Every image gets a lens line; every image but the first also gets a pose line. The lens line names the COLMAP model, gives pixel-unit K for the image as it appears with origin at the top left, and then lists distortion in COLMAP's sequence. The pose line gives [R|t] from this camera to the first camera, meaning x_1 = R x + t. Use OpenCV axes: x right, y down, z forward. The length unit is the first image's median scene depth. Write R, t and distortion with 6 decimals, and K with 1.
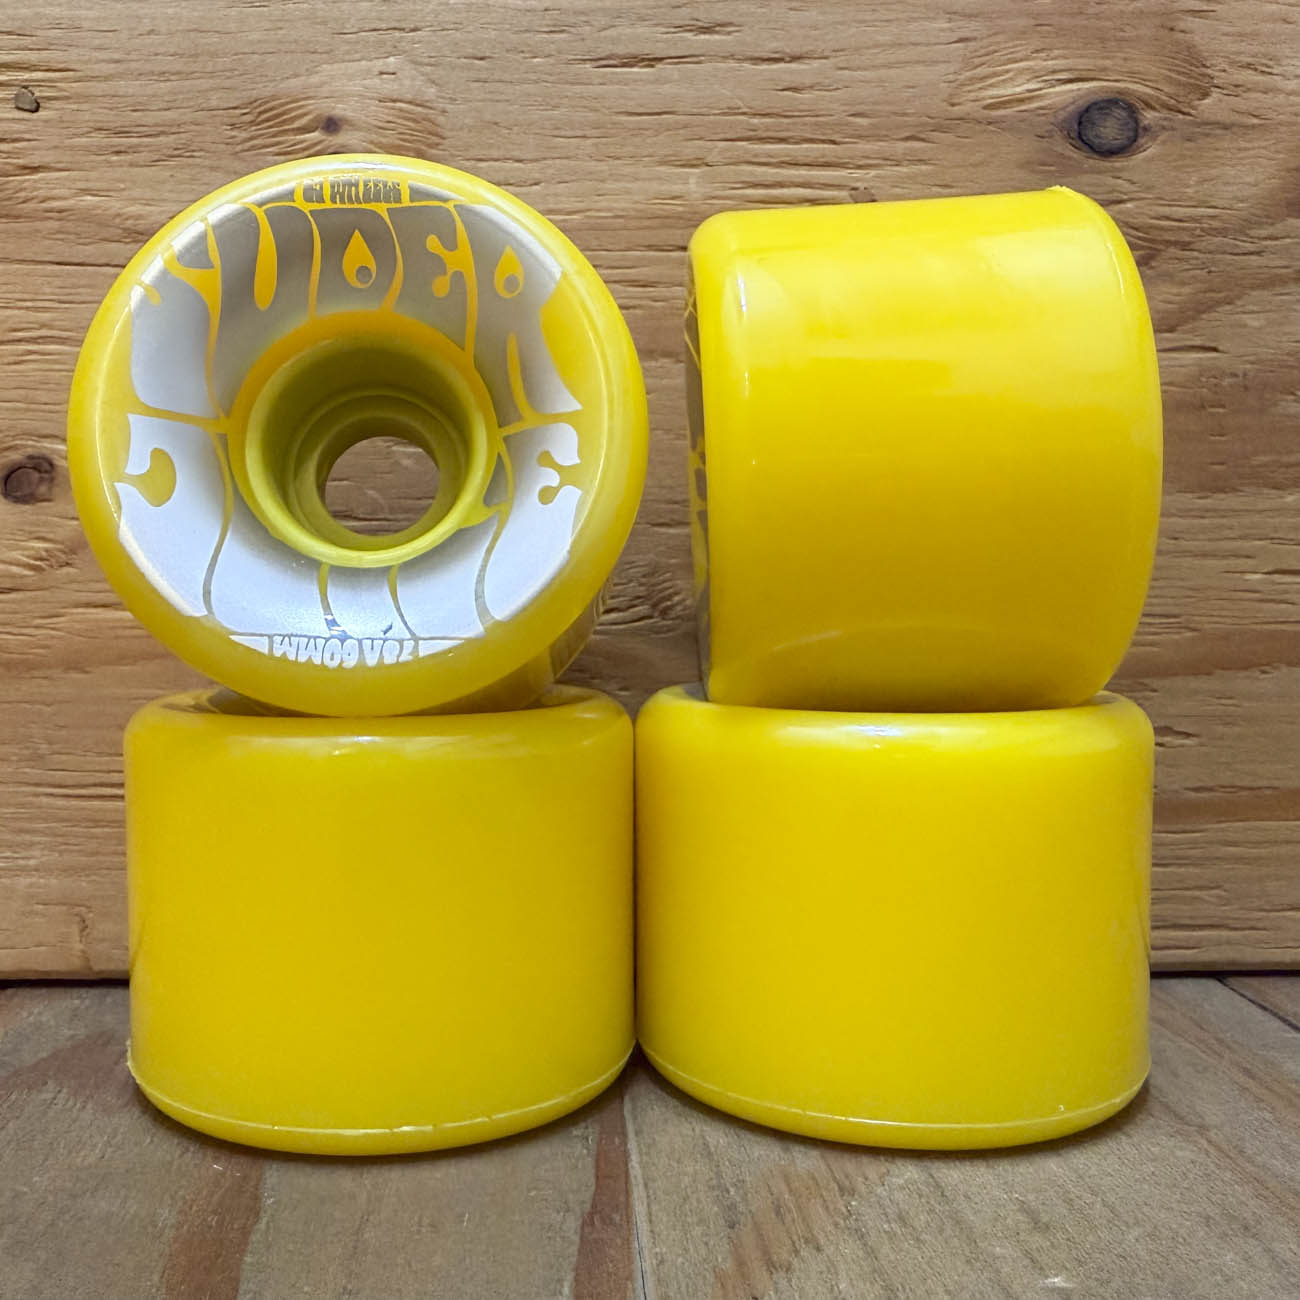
lens RADIAL K [[1283.5, 0, 595.7], [0, 1283.5, 639.9], [0, 0, 1]] dist [-0.006039, 0.000000]
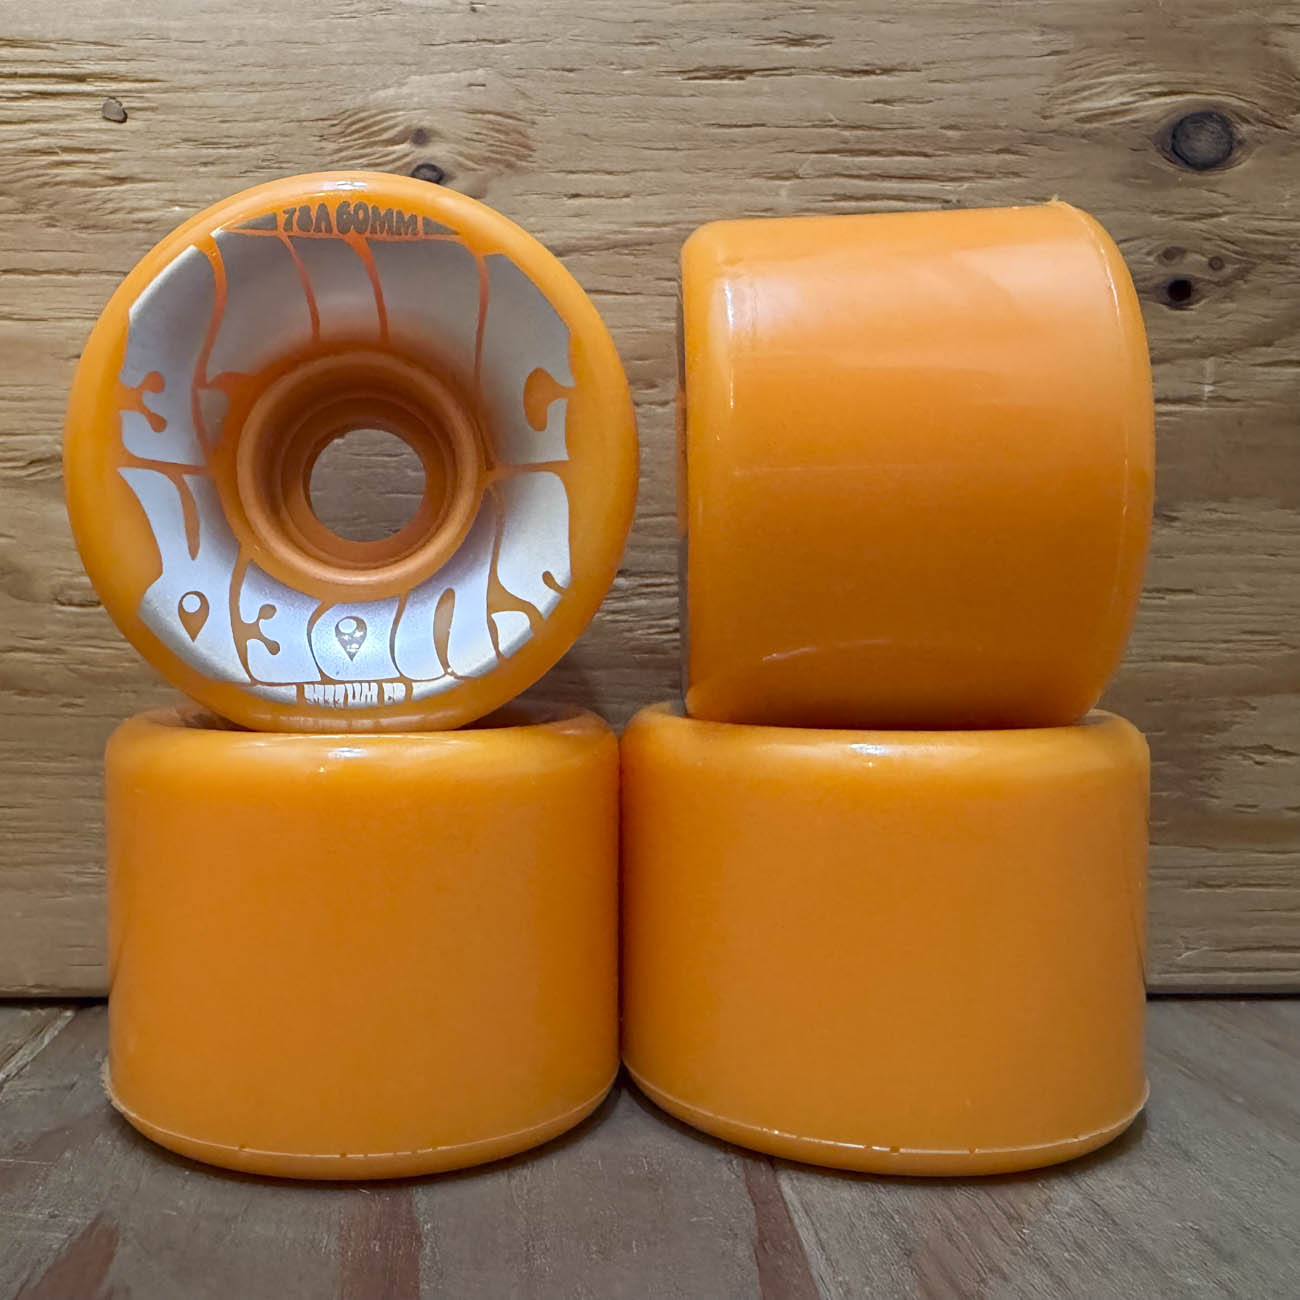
lens RADIAL K [[1283.5, 0, 542.4], [0, 1283.5, 642.5], [0, 0, 1]] dist [-0.006039, 0.000000]
pose [[0.999985, 0.003437, -0.004147, -0.106023], [-0.003480, 0.999941, -0.010307, 0.000782], [0.004111, 0.010321, 0.999938, 0.009909]]
